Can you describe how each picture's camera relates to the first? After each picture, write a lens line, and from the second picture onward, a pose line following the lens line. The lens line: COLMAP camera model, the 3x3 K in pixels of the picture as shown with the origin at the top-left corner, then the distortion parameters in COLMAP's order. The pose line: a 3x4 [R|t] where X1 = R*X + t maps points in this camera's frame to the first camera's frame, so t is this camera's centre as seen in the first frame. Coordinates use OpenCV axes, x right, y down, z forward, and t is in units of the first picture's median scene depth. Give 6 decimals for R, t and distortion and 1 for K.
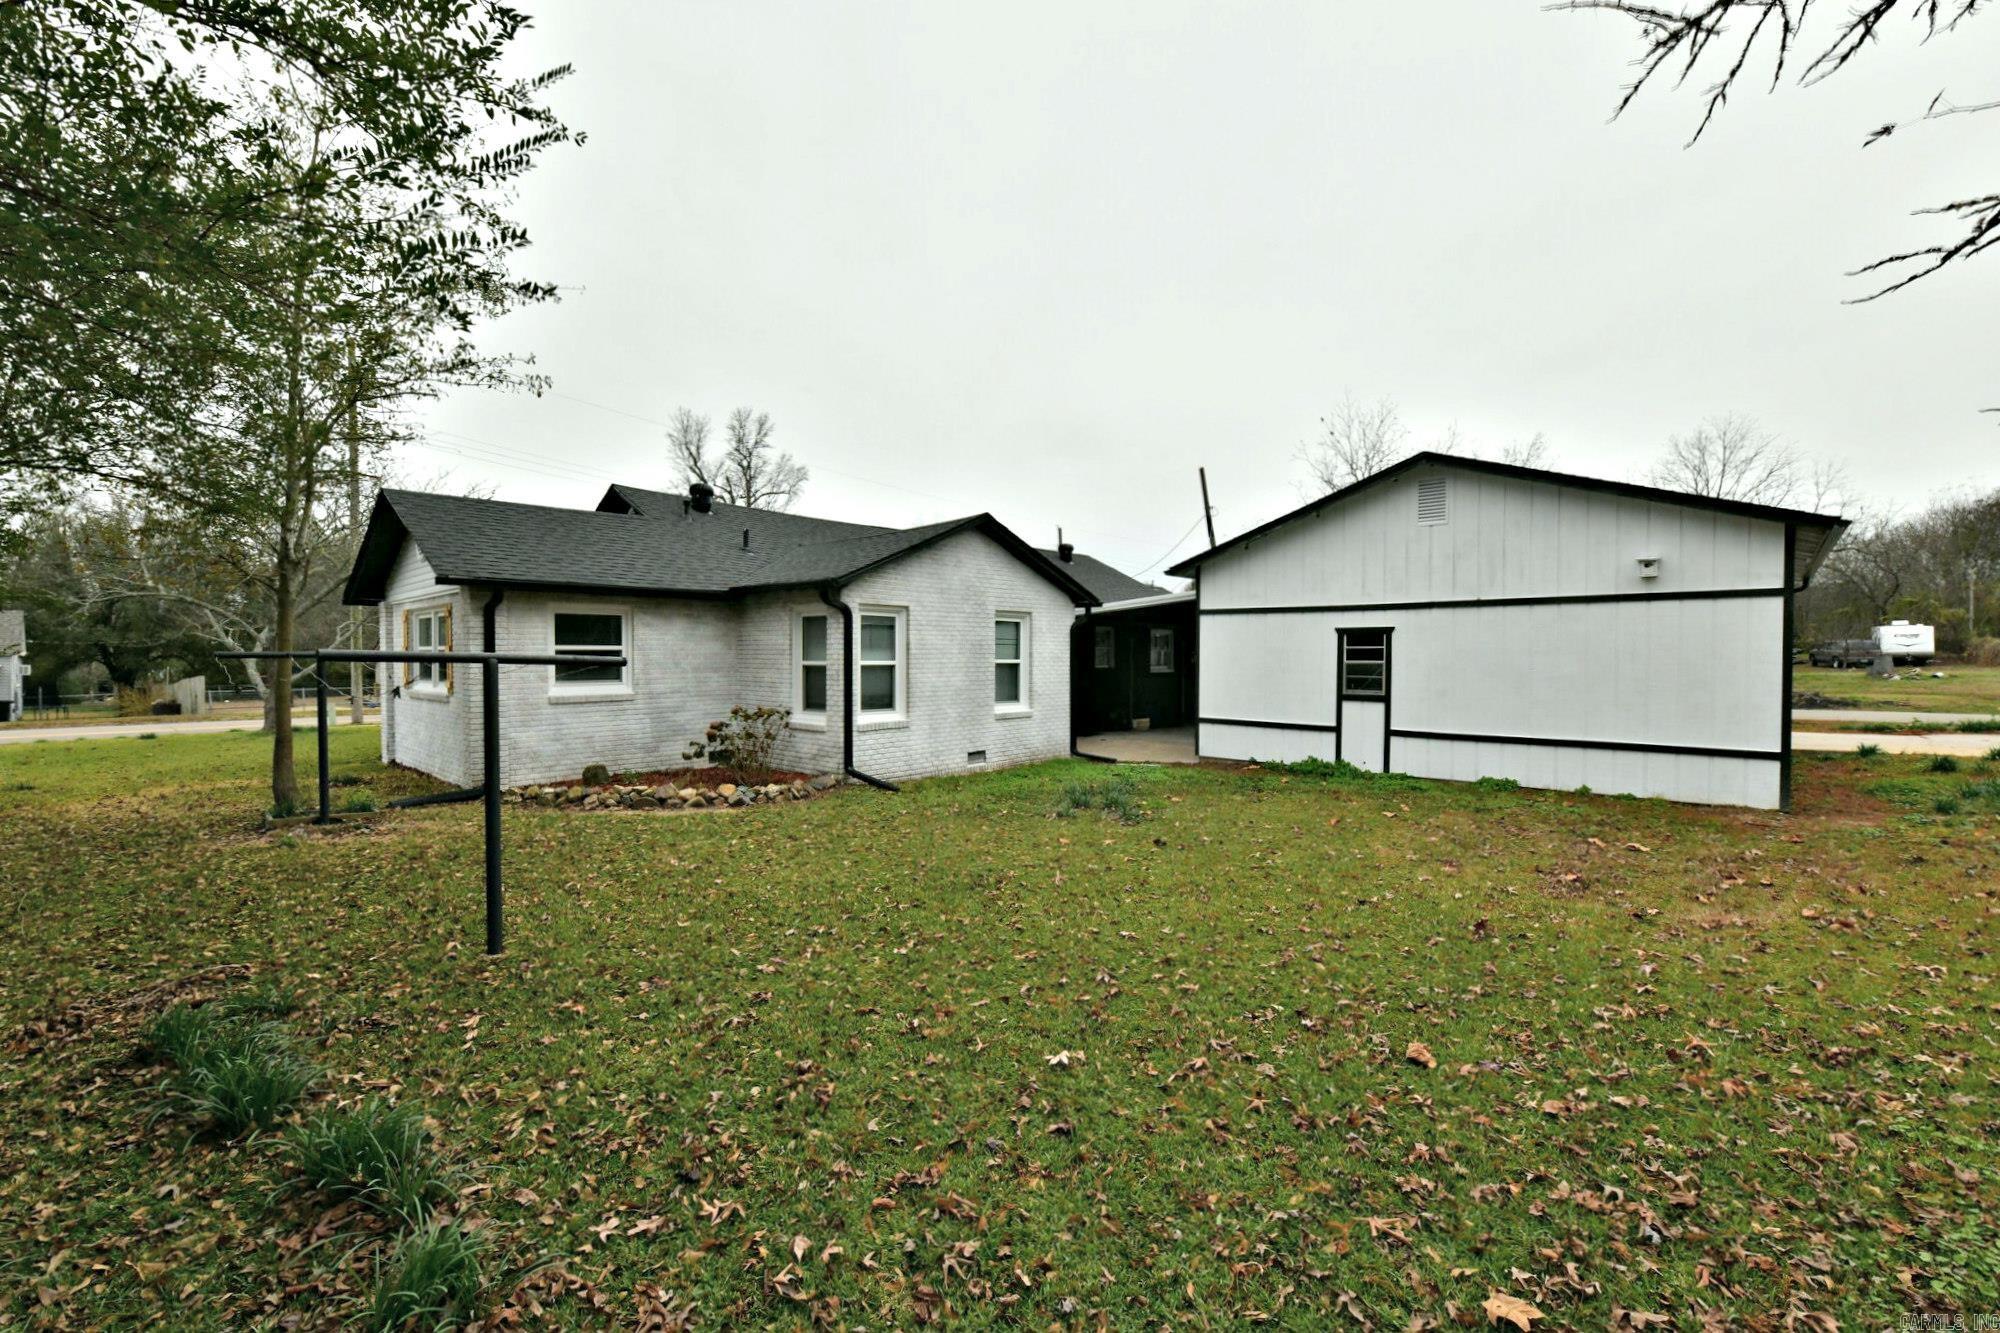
lens RADIAL K [[827.2, 0, 1000.0], [0, 827.2, 666.5], [0, 0, 1]] dist [0.002053, 0.000433]
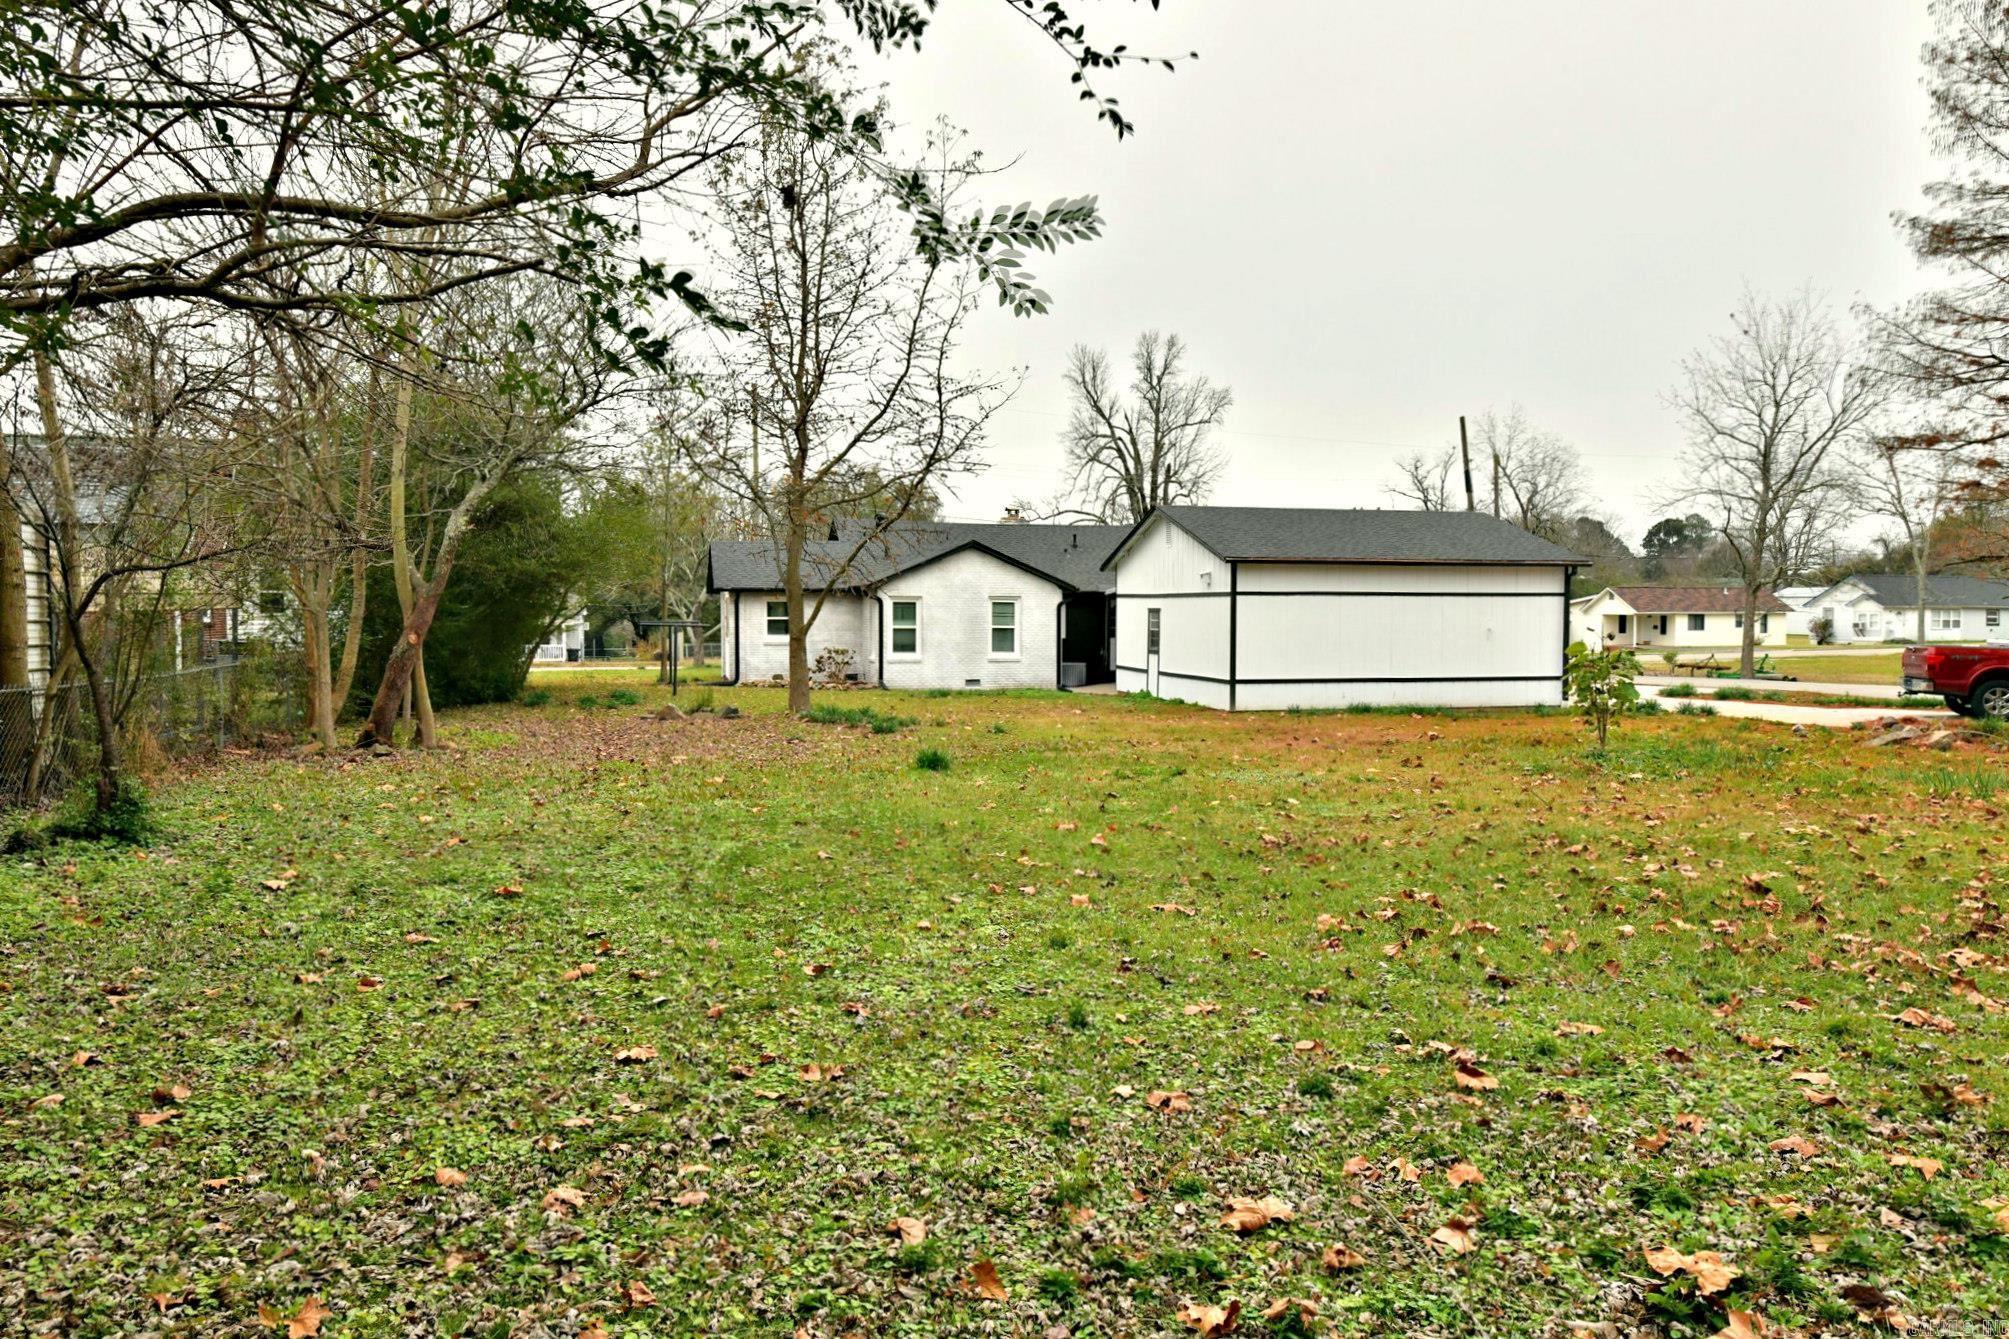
lens RADIAL K [[1378.0, 0, 1004.5], [0, 1378.0, 669.5], [0, 0, 1]] dist [0.001887, -0.000070]
pose [[0.844204, 0.025852, -0.535399, 1.533470], [-0.011494, 0.999480, 0.030137, -0.004670], [0.535899, -0.019288, 0.844062, -1.353430]]
